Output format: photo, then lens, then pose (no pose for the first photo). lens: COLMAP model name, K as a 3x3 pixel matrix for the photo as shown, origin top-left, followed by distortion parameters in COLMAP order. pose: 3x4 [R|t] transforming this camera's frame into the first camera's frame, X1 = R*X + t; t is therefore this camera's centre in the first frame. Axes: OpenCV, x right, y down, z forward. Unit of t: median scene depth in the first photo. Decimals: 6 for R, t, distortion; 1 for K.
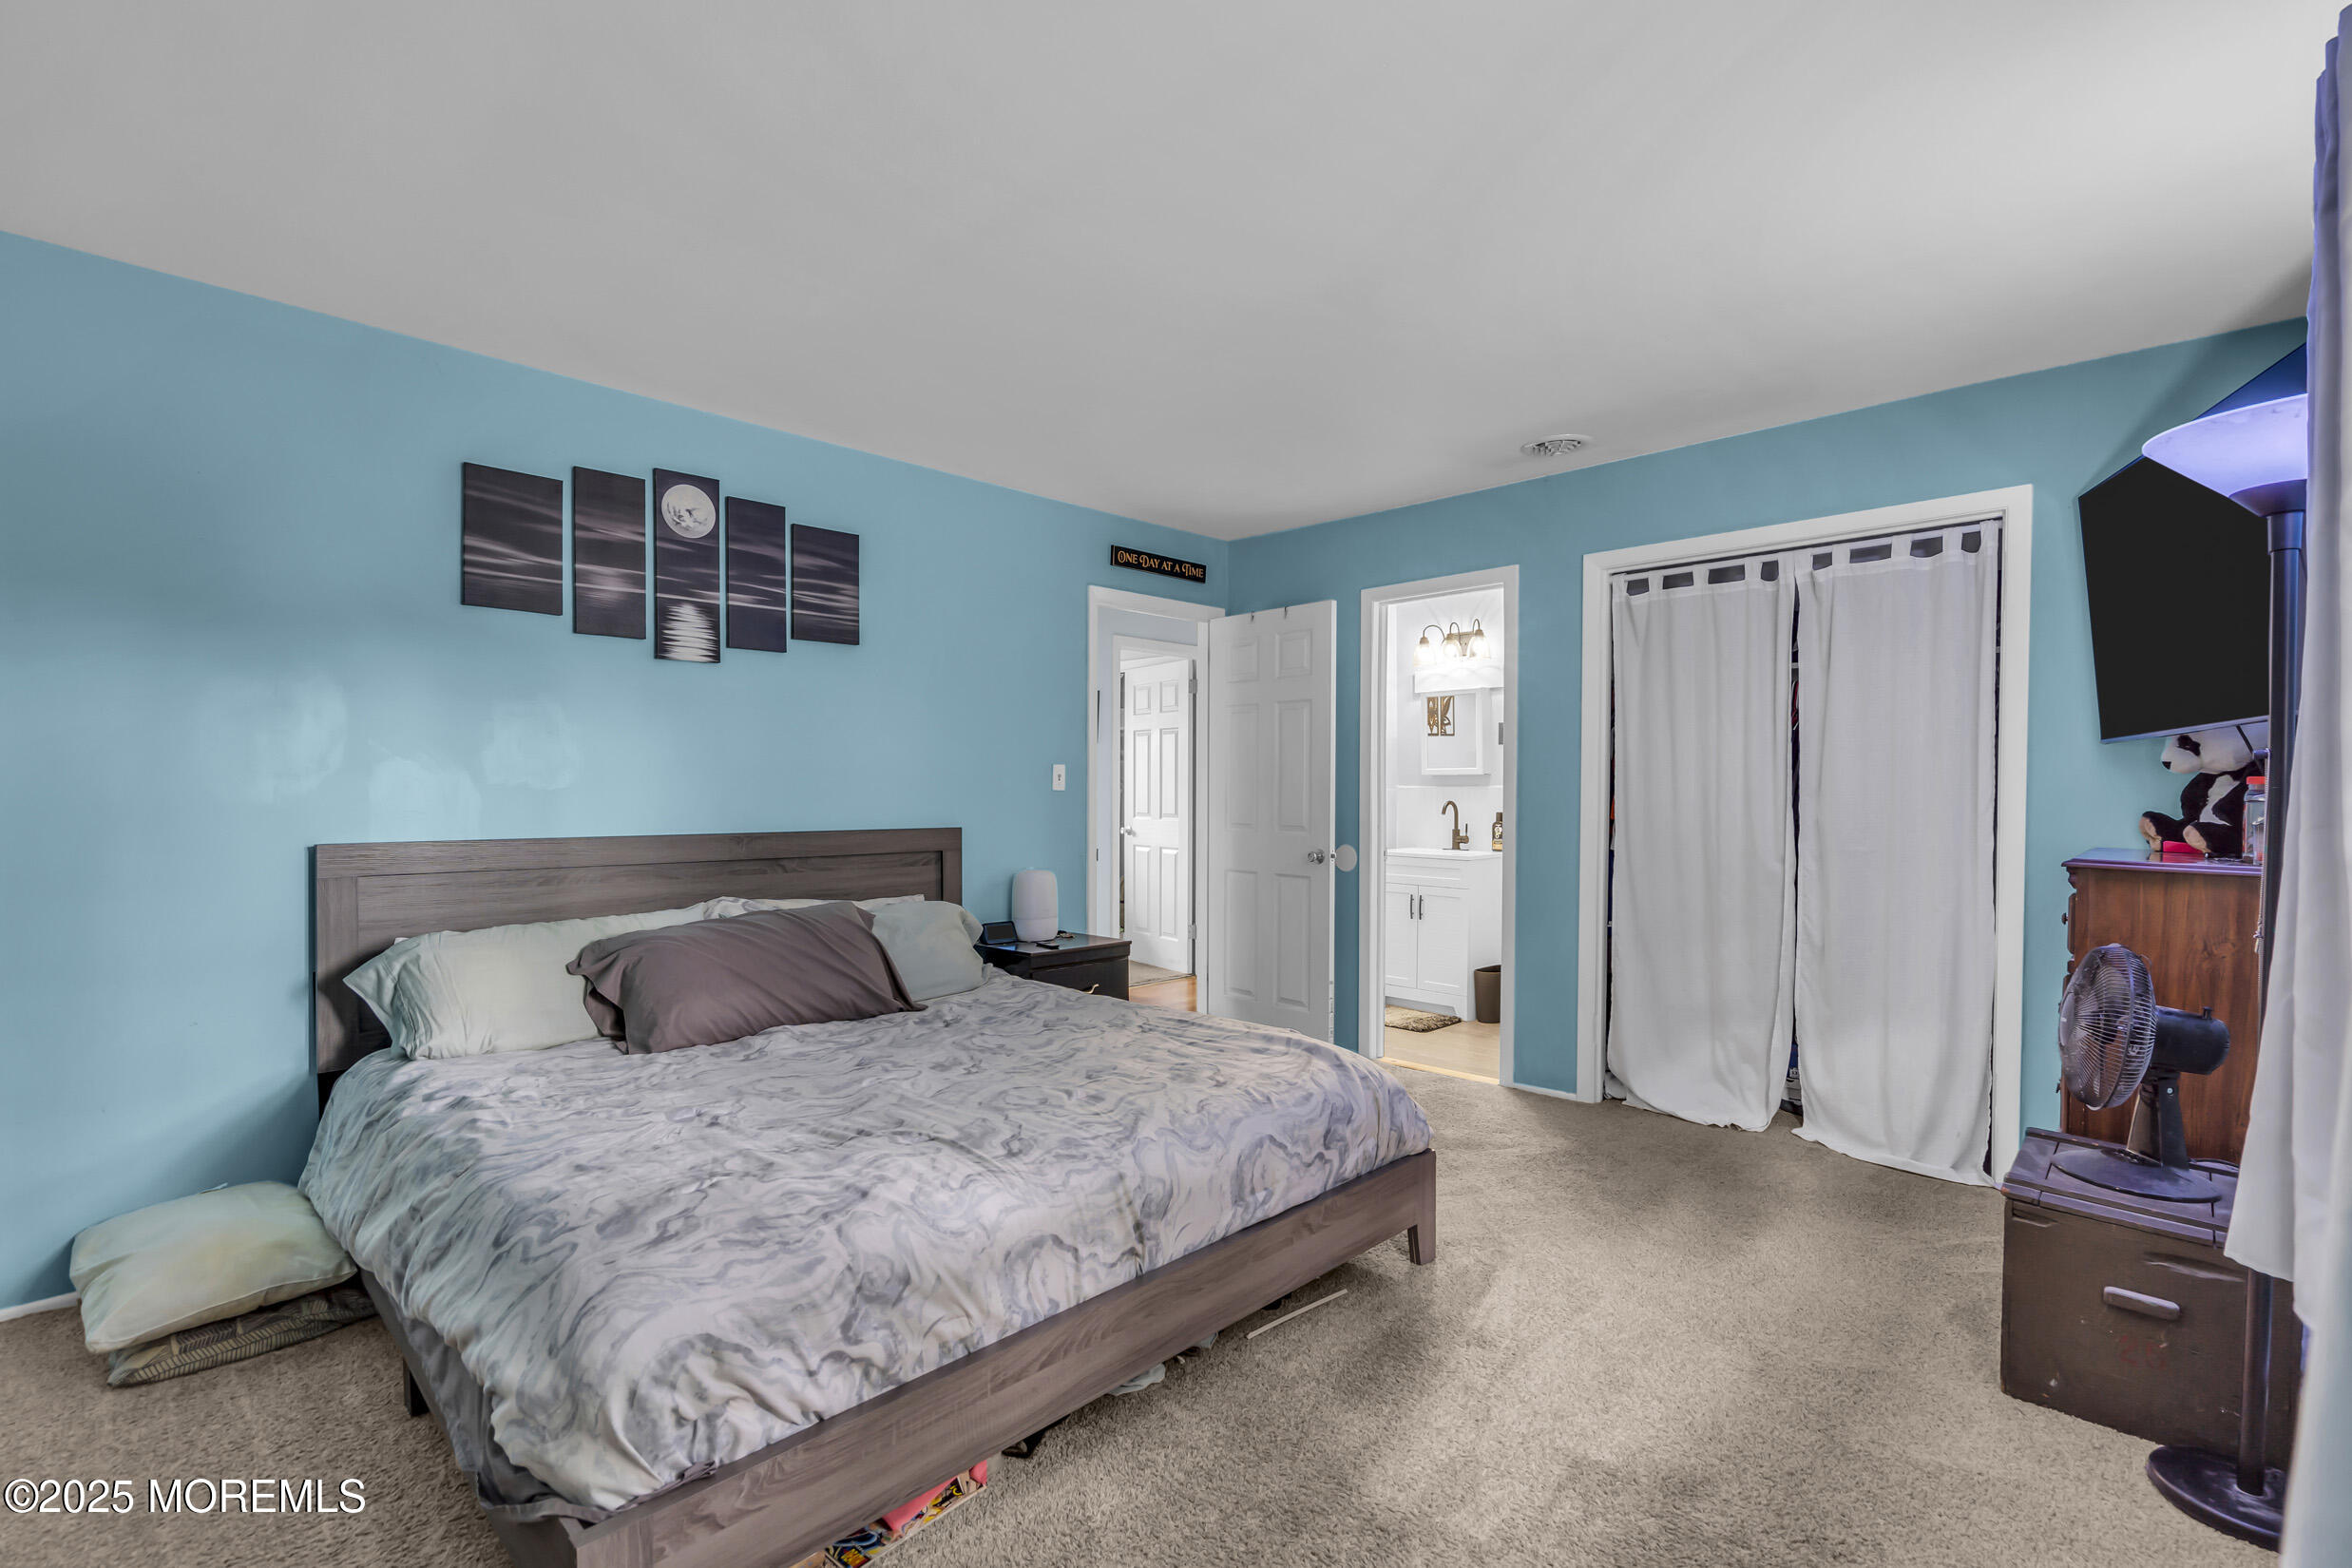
lens RADIAL K [[1073.4, 0, 1168.8], [0, 1073.4, 784.6], [0, 0, 1]] dist [-0.004053, 0.001373]
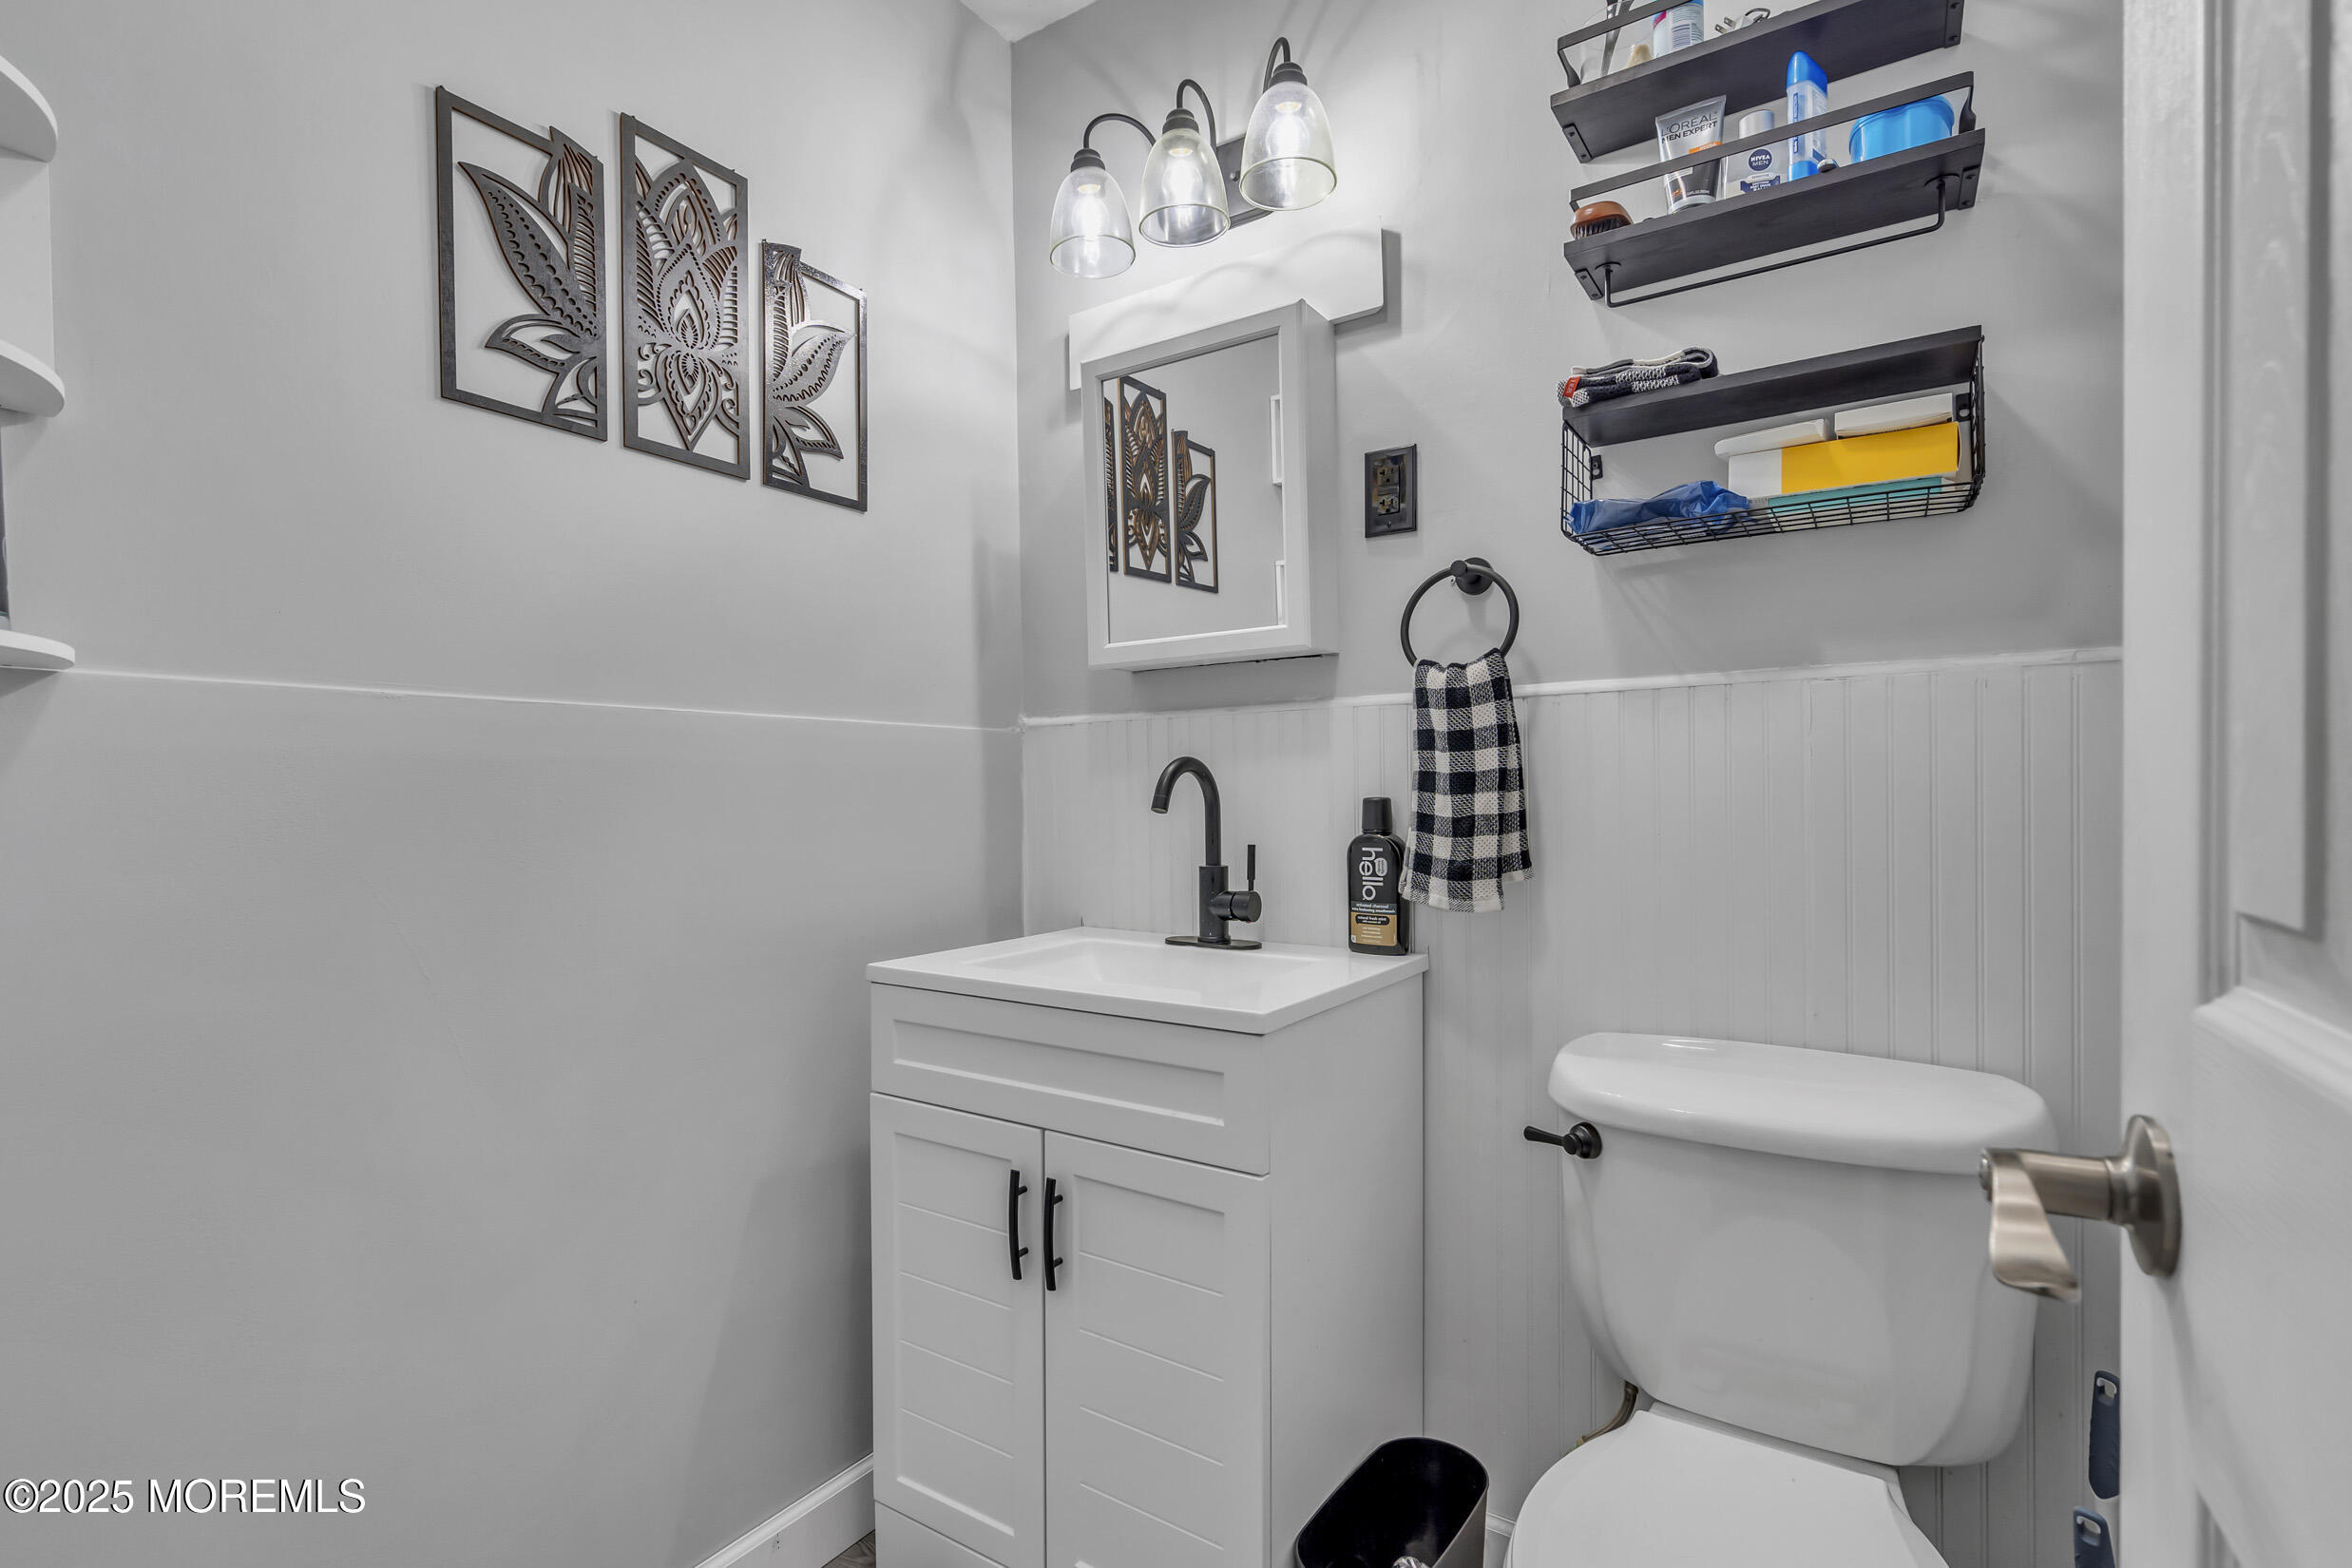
lens RADIAL K [[1073.4, 0, 1168.8], [0, 1073.4, 784.6], [0, 0, 1]] dist [-0.004053, 0.001373]
pose [[0.982515, -0.009046, 0.185965, 0.207609], [0.010984, 0.999896, -0.009393, 0.023639], [-0.185861, 0.011272, 0.982511, 0.739975]]
